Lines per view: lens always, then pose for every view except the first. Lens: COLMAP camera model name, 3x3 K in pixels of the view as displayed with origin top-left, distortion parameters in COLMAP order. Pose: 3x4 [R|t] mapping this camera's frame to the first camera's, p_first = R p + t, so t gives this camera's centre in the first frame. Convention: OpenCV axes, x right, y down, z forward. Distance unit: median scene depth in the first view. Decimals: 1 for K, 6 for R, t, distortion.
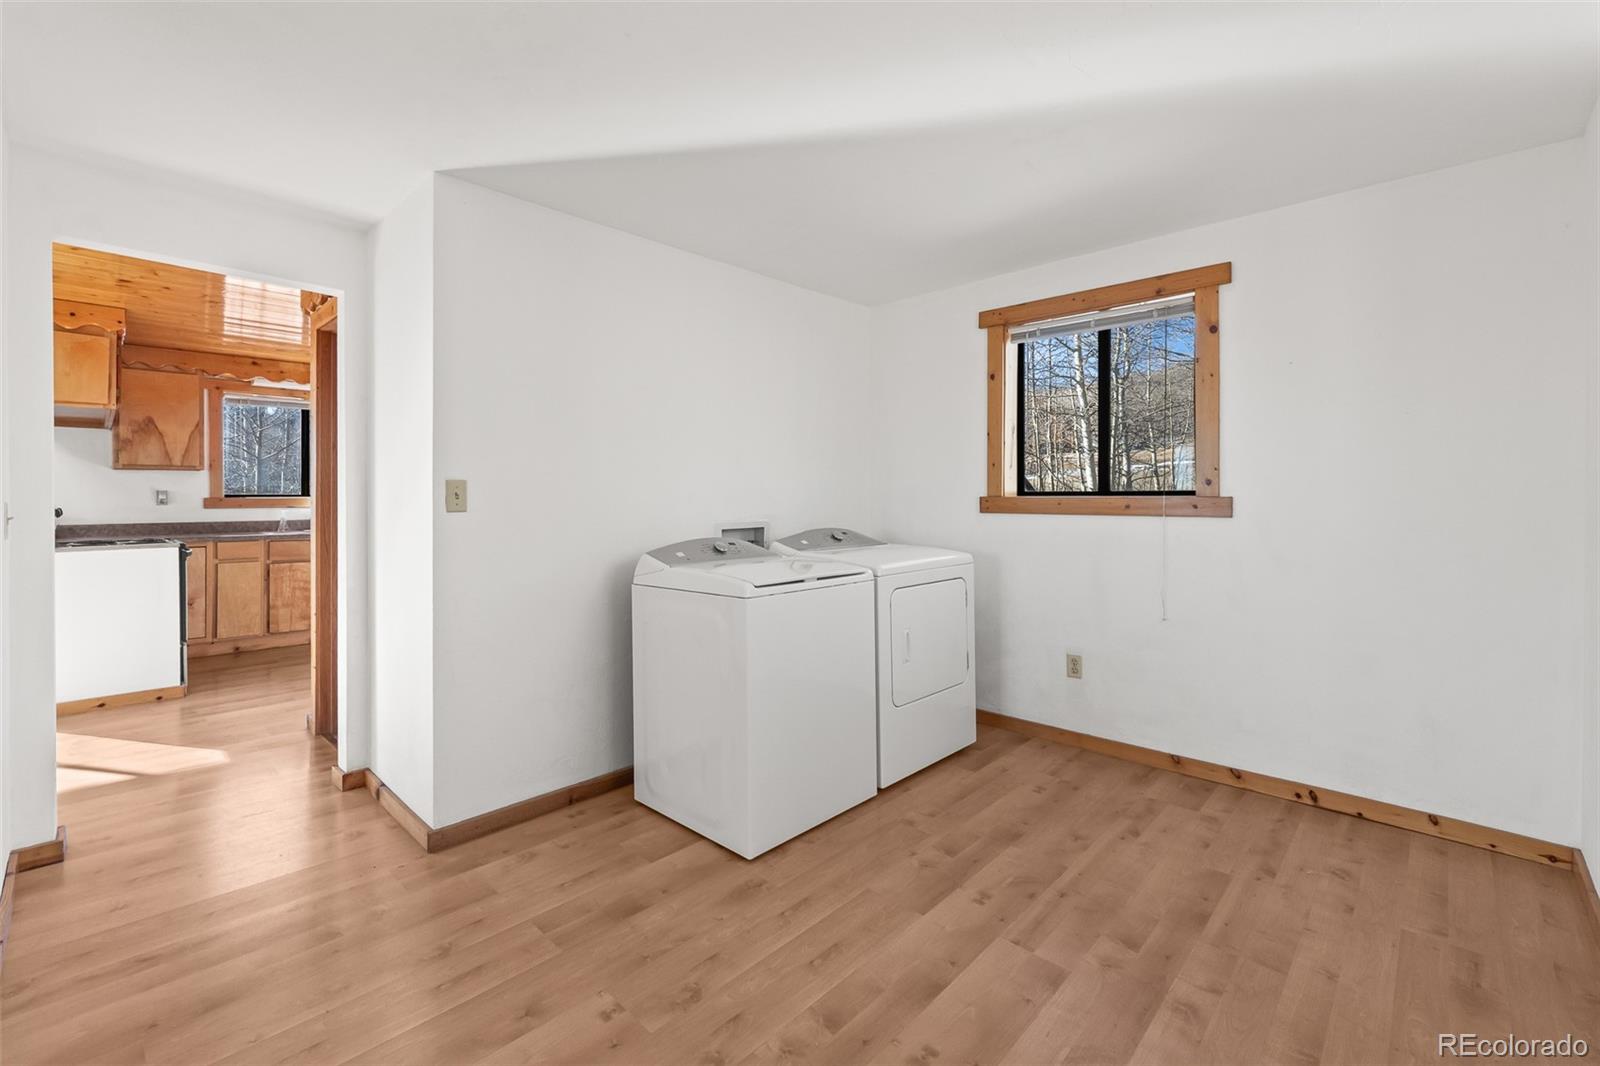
lens RADIAL K [[689.6, 0, 802.6], [0, 689.6, 497.7], [0, 0, 1]] dist [-0.003816, -0.000510]
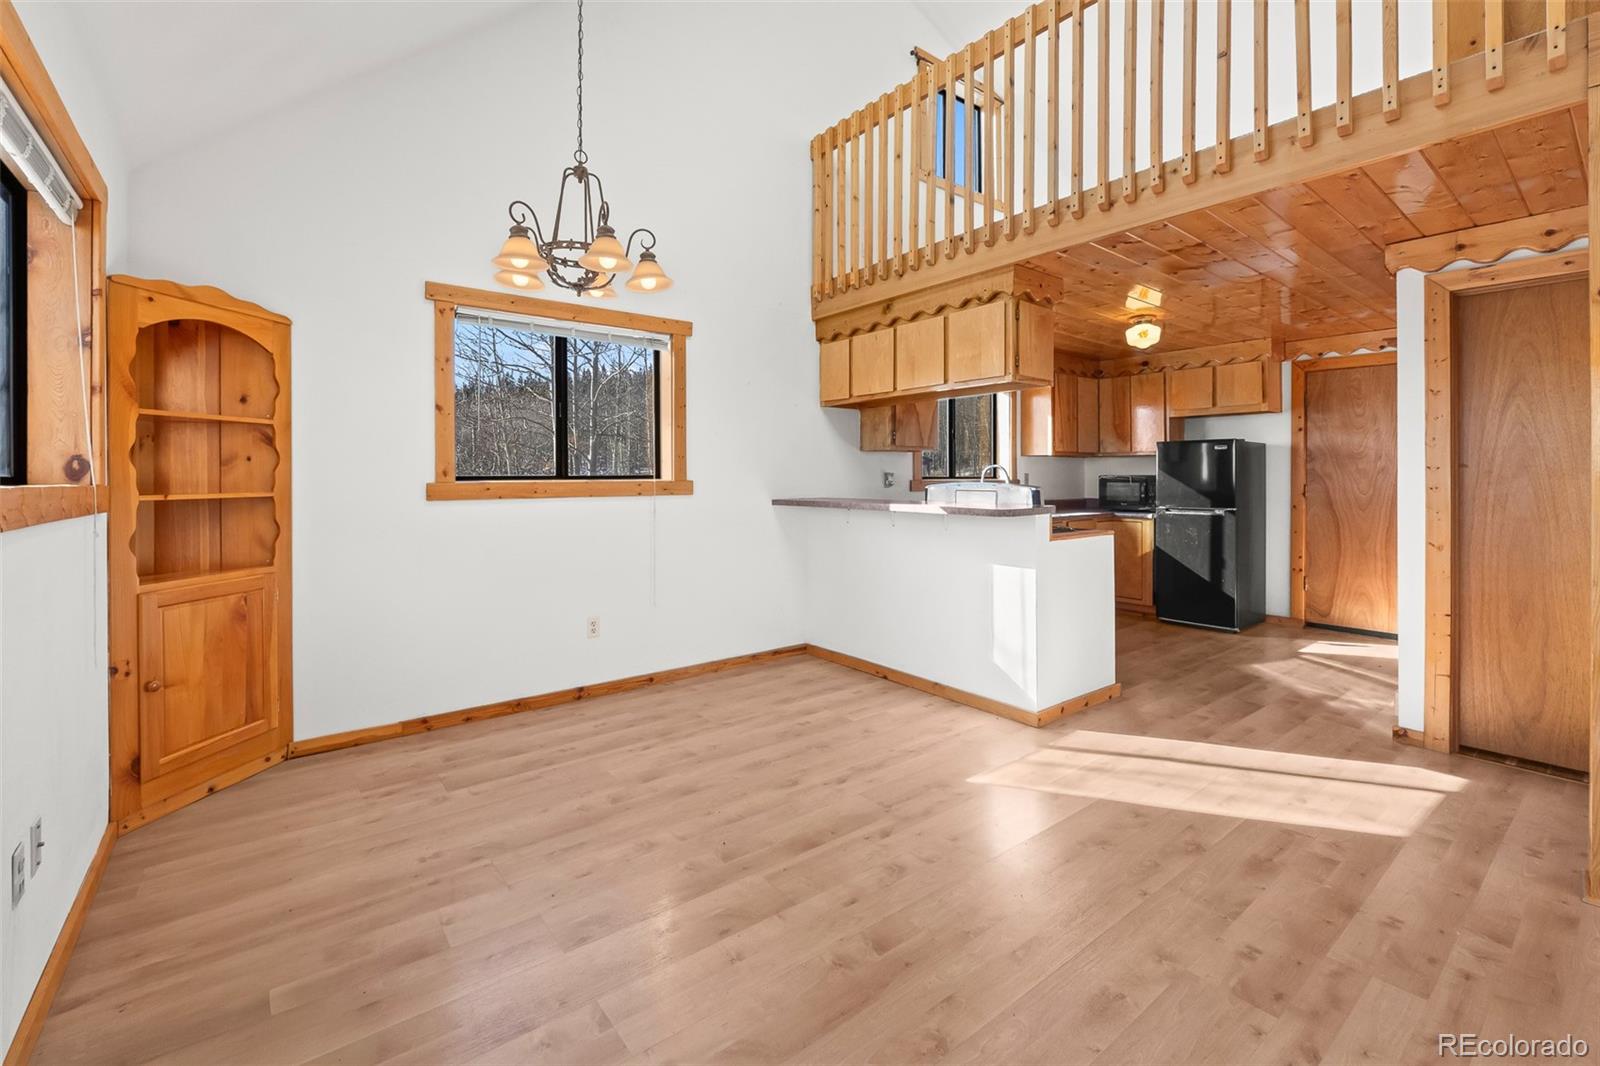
lens RADIAL K [[689.6, 0, 802.6], [0, 689.6, 474.6], [0, 0, 1]] dist [-0.003816, -0.000510]
pose [[0.990493, -0.002944, -0.137535, -0.924083], [0.002657, 0.999994, -0.002268, -0.005911], [0.137540, 0.001881, 0.990494, 0.018046]]
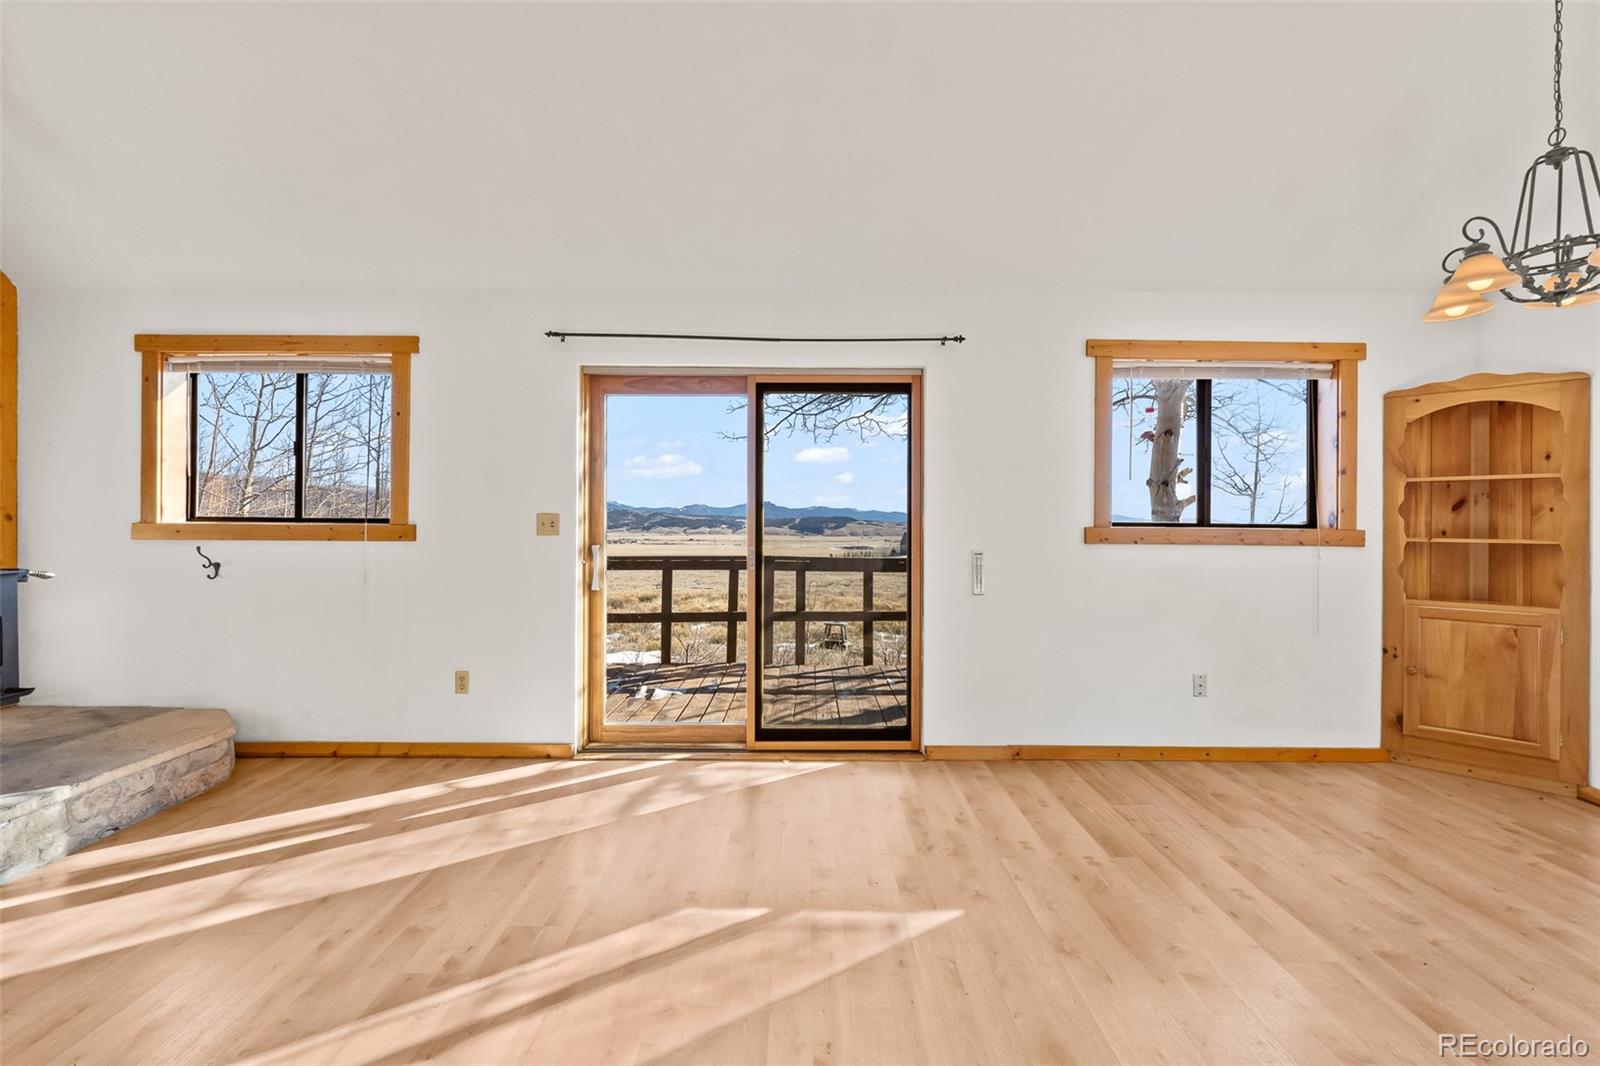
lens RADIAL K [[689.6, 0, 807.6], [0, 689.6, 522.3], [0, 0, 1]] dist [-0.003816, -0.000510]
pose [[-0.719571, -0.005831, -0.694395, -0.550696], [-0.007263, 0.999973, -0.000870, -0.004793], [0.694381, 0.004417, -0.719594, 0.470079]]
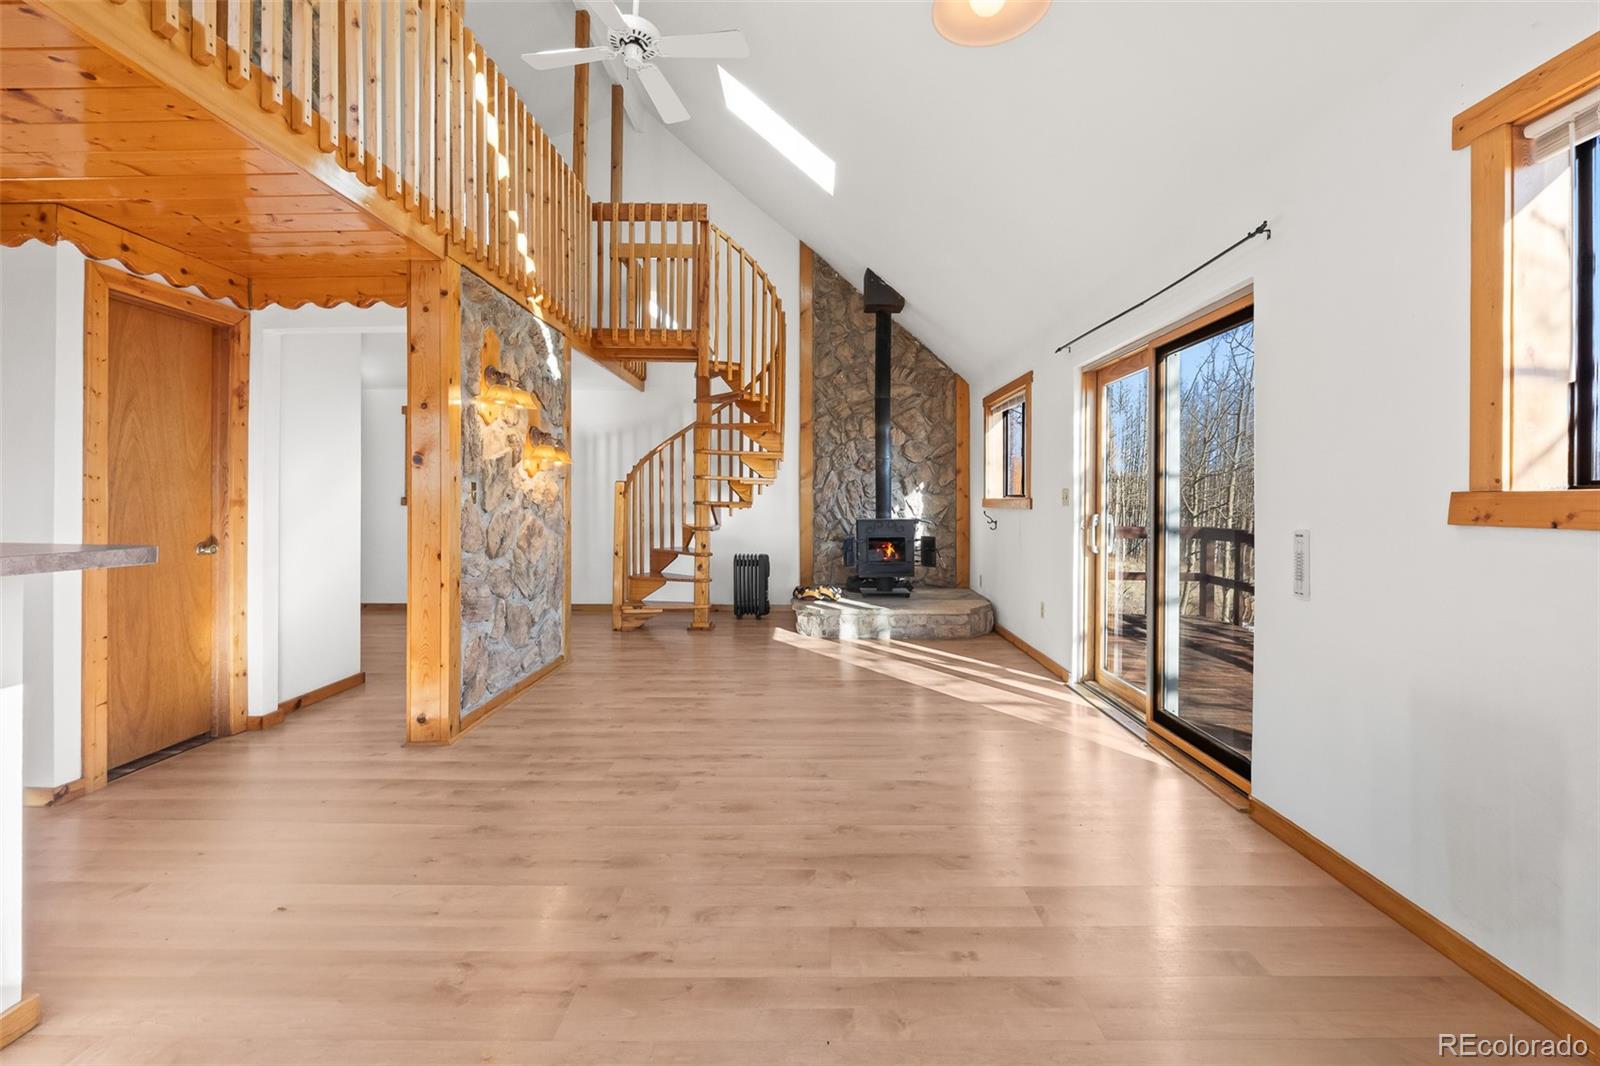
lens RADIAL K [[689.6, 0, 805.8], [0, 689.6, 504.2], [0, 0, 1]] dist [-0.003816, -0.000510]
pose [[-0.682727, -0.008966, 0.730618, -1.227073], [-0.004697, 0.999958, 0.007882, 0.002097], [-0.730658, 0.001949, -0.682741, 0.631973]]
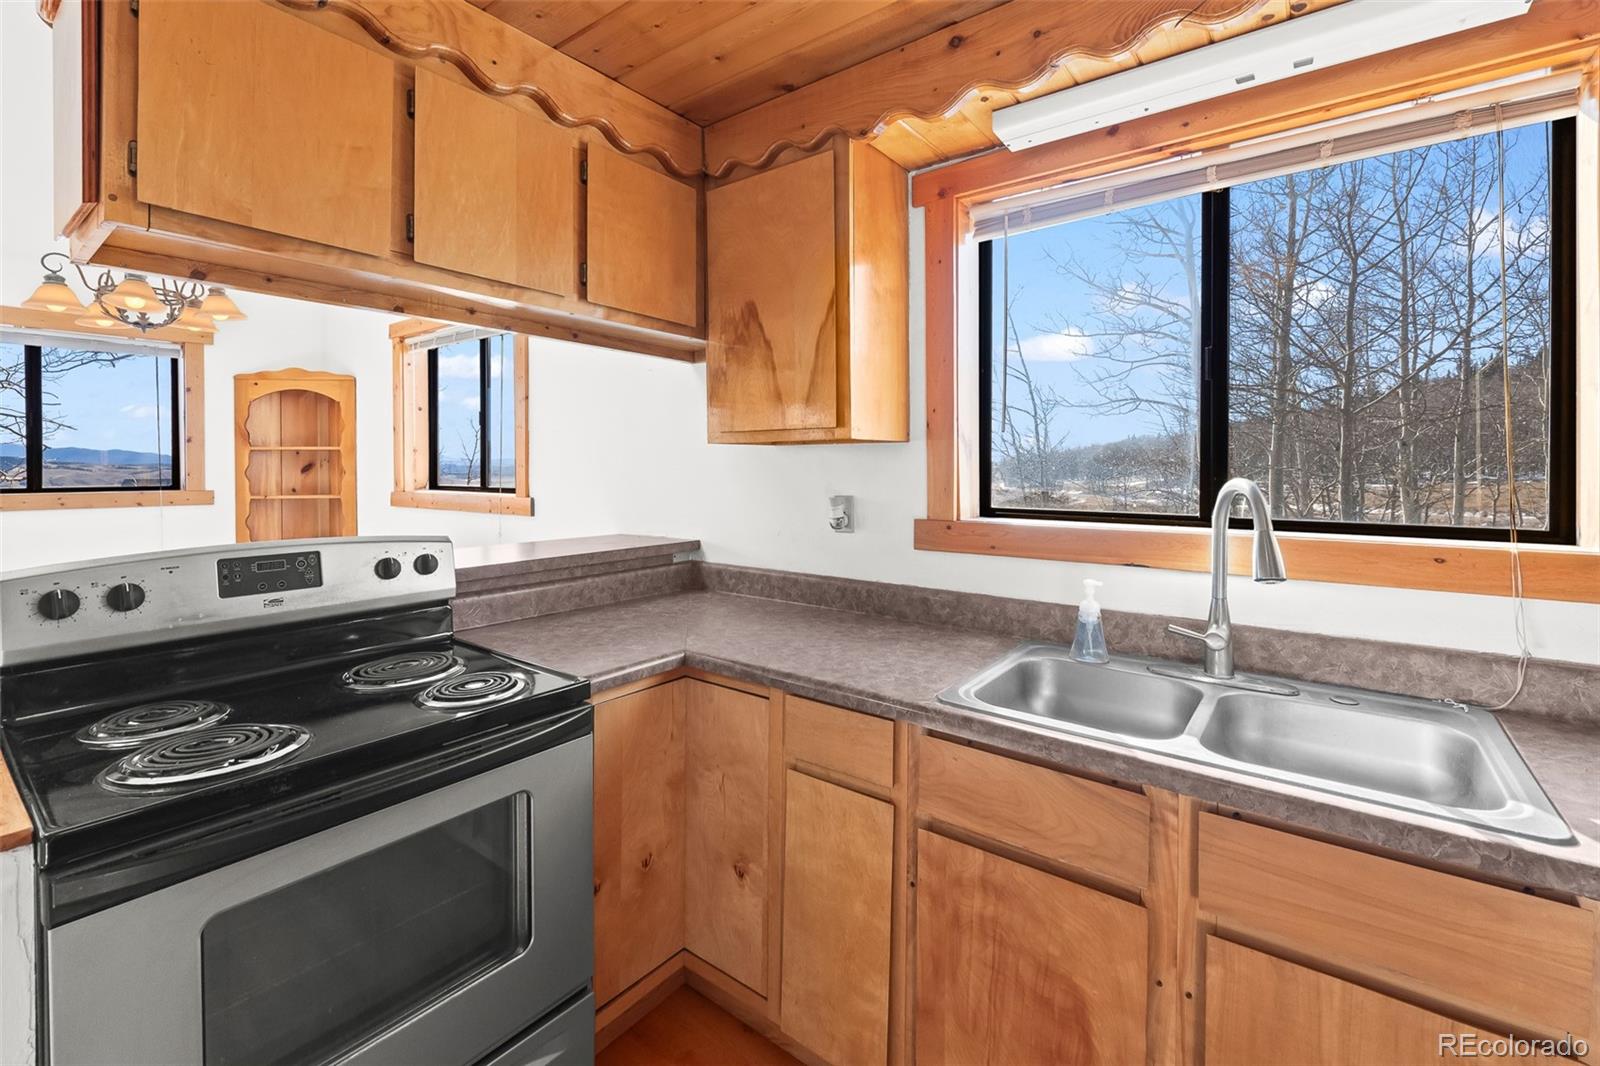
lens RADIAL K [[689.6, 0, 803.1], [0, 689.6, 471.7], [0, 0, 1]] dist [-0.003816, -0.000510]
pose [[0.113148, 0.010186, -0.993526, -0.547499], [0.003782, 0.999936, 0.010683, -0.028466], [0.993571, -0.004967, 0.113103, 0.938725]]
